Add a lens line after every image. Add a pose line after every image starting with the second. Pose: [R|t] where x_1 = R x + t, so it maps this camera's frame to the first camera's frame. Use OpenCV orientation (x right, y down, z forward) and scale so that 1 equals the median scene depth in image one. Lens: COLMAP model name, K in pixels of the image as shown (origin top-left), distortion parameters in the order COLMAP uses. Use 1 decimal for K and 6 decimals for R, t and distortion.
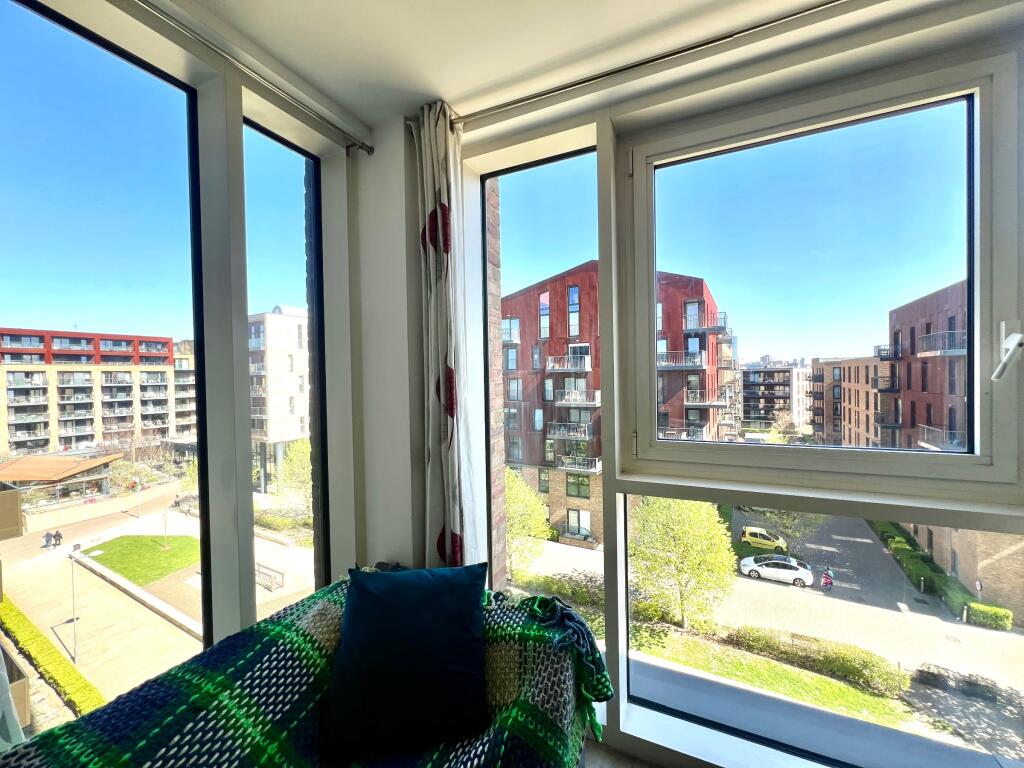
lens RADIAL K [[410.2, 0, 508.8], [0, 410.2, 385.3], [0, 0, 1]] dist [0.001509, -0.000014]
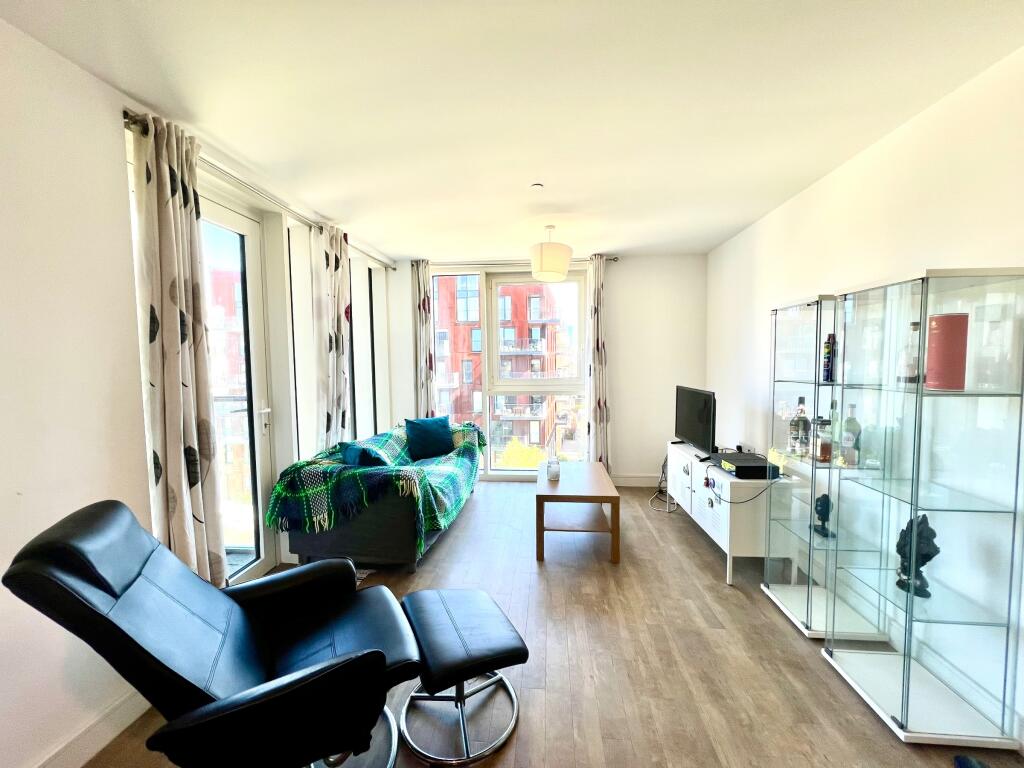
lens RADIAL K [[410.2, 0, 513.0], [0, 410.2, 383.9], [0, 0, 1]] dist [0.001509, -0.000014]
pose [[0.936071, -0.011028, 0.351639, -0.367772], [-0.002098, 0.999316, 0.036924, 0.034119], [-0.351805, -0.035301, 0.935407, -1.127891]]
